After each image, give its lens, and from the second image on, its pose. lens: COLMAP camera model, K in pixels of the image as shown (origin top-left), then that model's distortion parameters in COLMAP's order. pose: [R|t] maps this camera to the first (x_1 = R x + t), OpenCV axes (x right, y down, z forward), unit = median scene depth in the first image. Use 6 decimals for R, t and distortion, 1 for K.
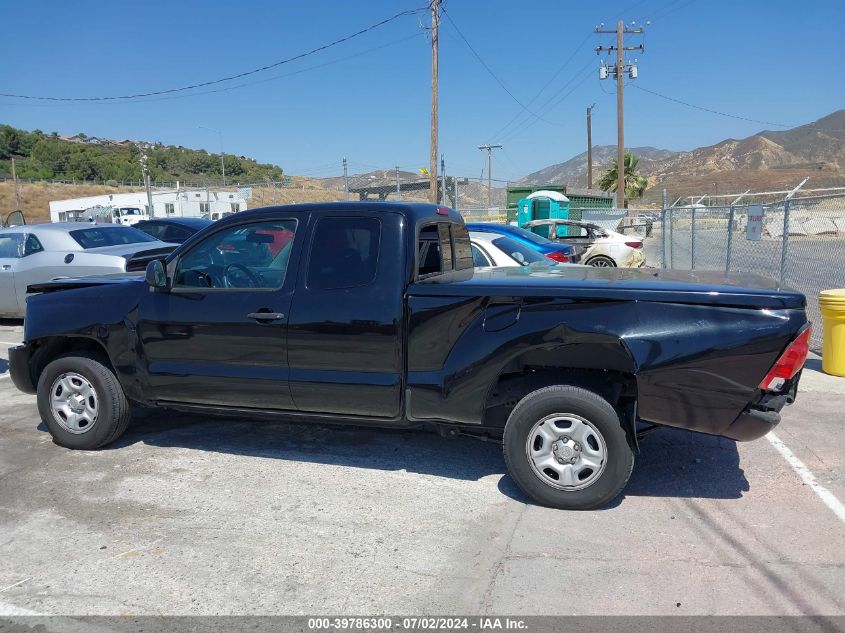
lens RADIAL K [[628.7, 0, 422.5], [0, 628.7, 316.5], [0, 0, 1]] dist [-0.009895, -0.008532]
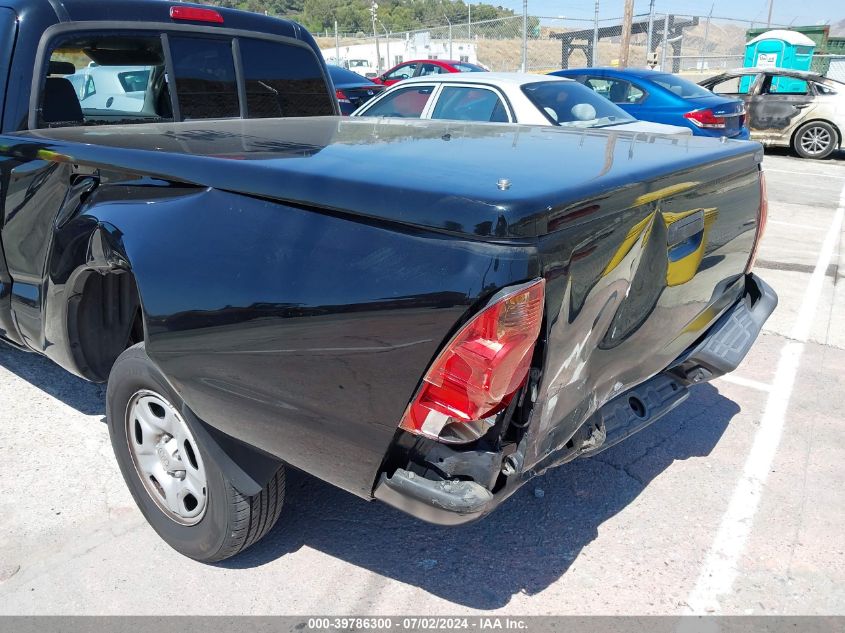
lens RADIAL K [[628.7, 0, 422.5], [0, 628.7, 316.5], [0, 0, 1]] dist [-0.009895, -0.008532]
pose [[0.935179, 0.132603, -0.328416, 0.118092], [-0.059259, 0.972778, 0.224033, -0.008722], [0.349184, -0.190049, 0.917579, 0.118165]]
